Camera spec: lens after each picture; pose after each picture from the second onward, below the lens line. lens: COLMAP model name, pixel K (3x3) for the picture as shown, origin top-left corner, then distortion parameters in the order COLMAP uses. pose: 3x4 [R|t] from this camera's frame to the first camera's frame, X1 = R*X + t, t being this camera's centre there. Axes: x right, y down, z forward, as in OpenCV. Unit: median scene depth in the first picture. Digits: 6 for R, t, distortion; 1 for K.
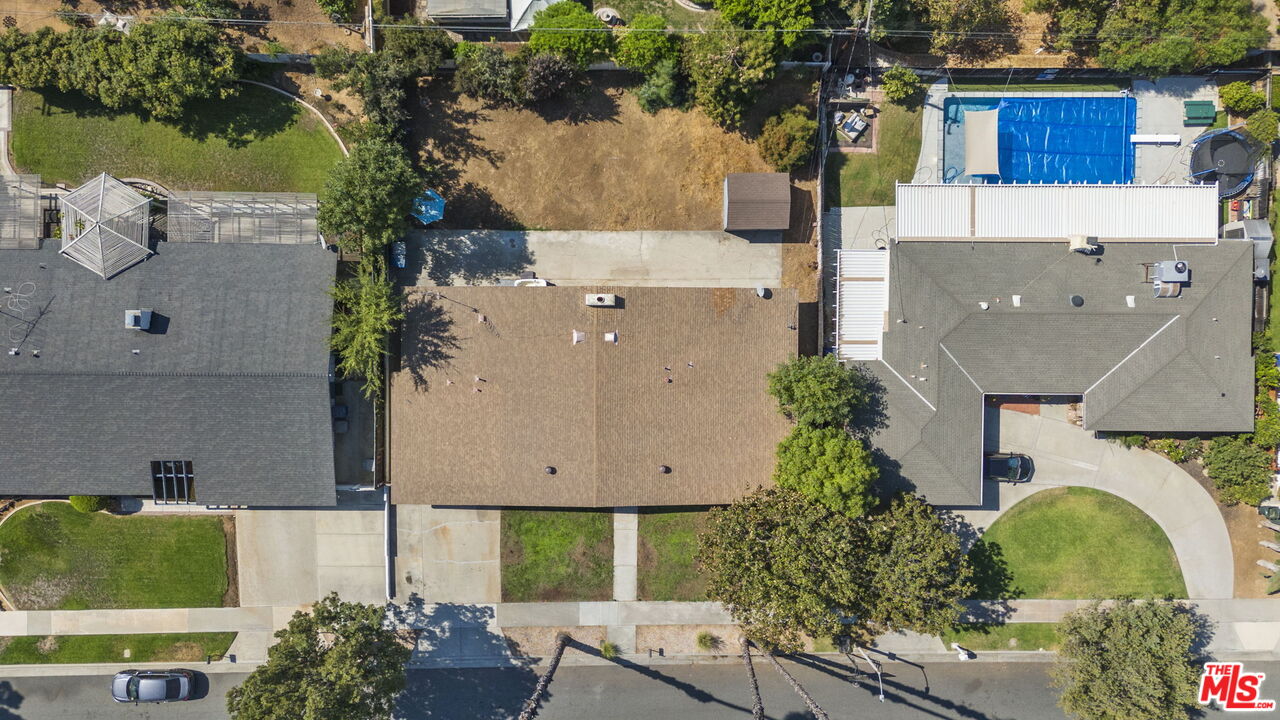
lens RADIAL K [[927.5, 0, 640.0], [0, 927.5, 360.0], [0, 0, 1]] dist [0.058869, -0.062794]
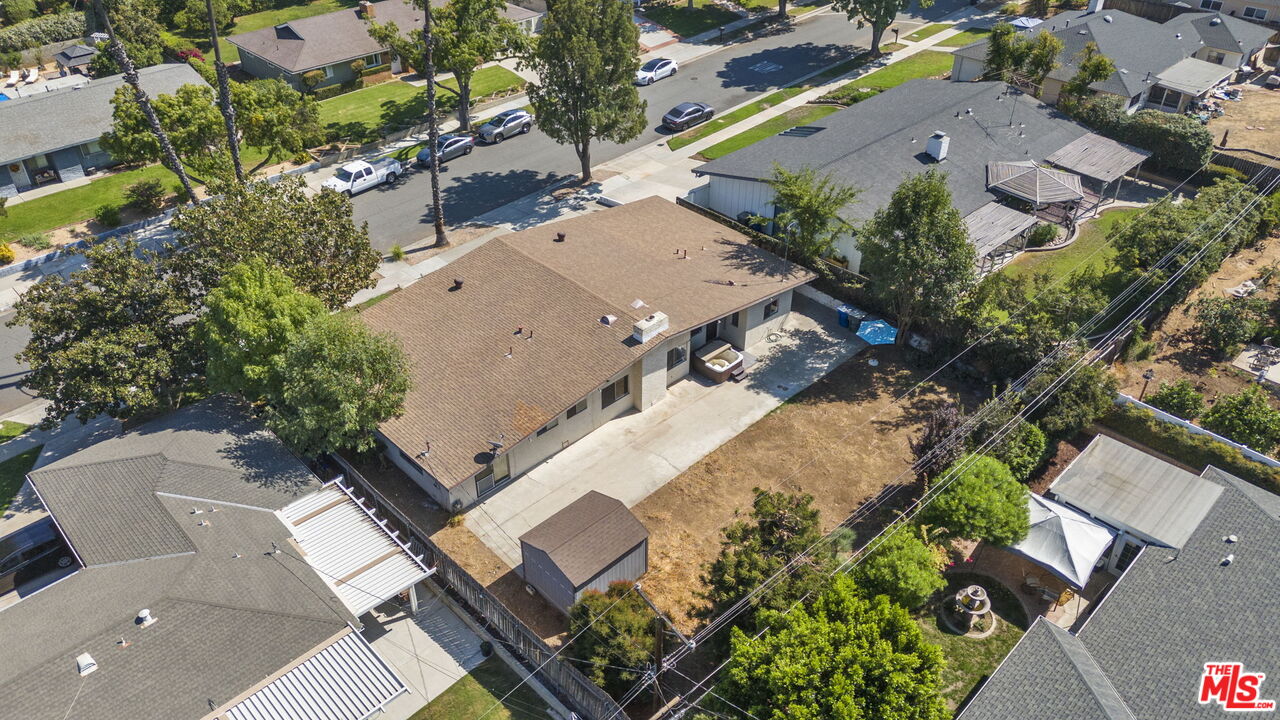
lens RADIAL K [[927.5, 0, 640.0], [0, 927.5, 360.0], [0, 0, 1]] dist [0.058869, -0.062794]
pose [[-0.718199, 0.389899, -0.576341, 0.399968], [-0.695027, -0.441921, 0.567135, -0.481609], [-0.033572, 0.807889, 0.588378, 0.519396]]
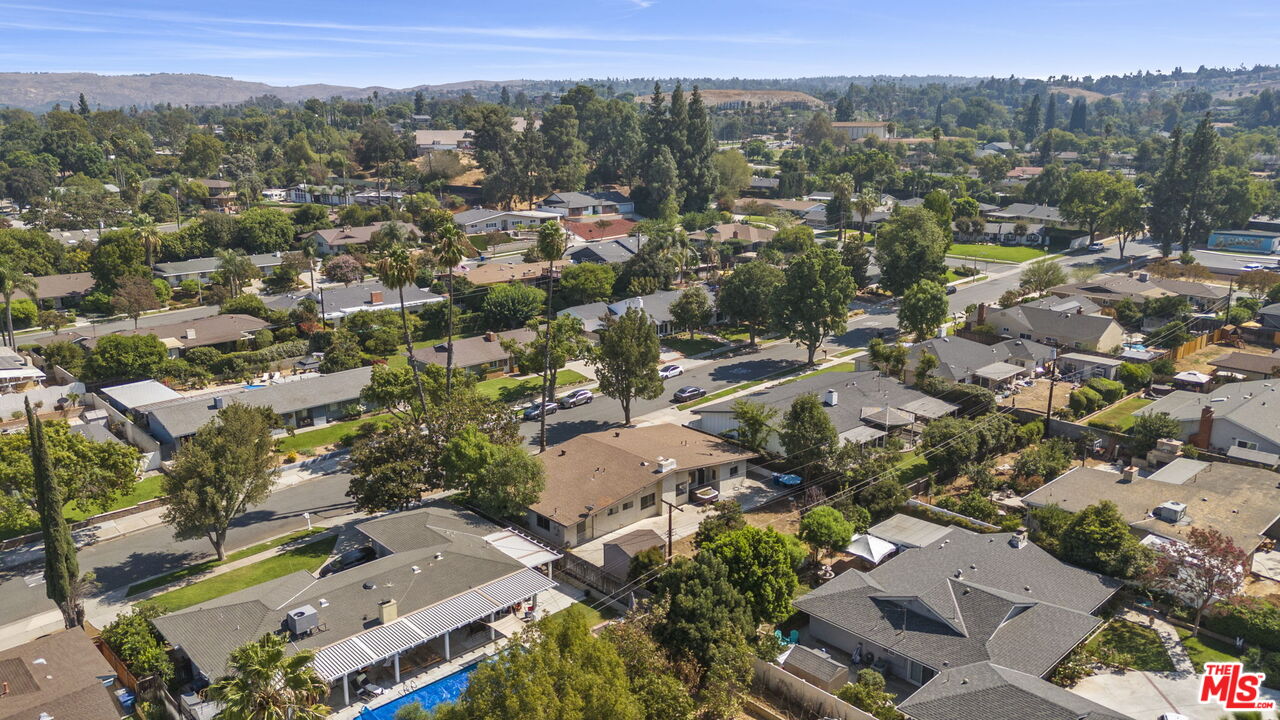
lens RADIAL K [[927.5, 0, 640.0], [0, 927.5, 360.0], [0, 0, 1]] dist [0.058869, -0.062794]
pose [[-0.730127, 0.147479, -0.667206, 0.908320], [-0.682682, -0.199348, 0.702998, -0.991591], [-0.029329, 0.968767, 0.246230, 0.428316]]
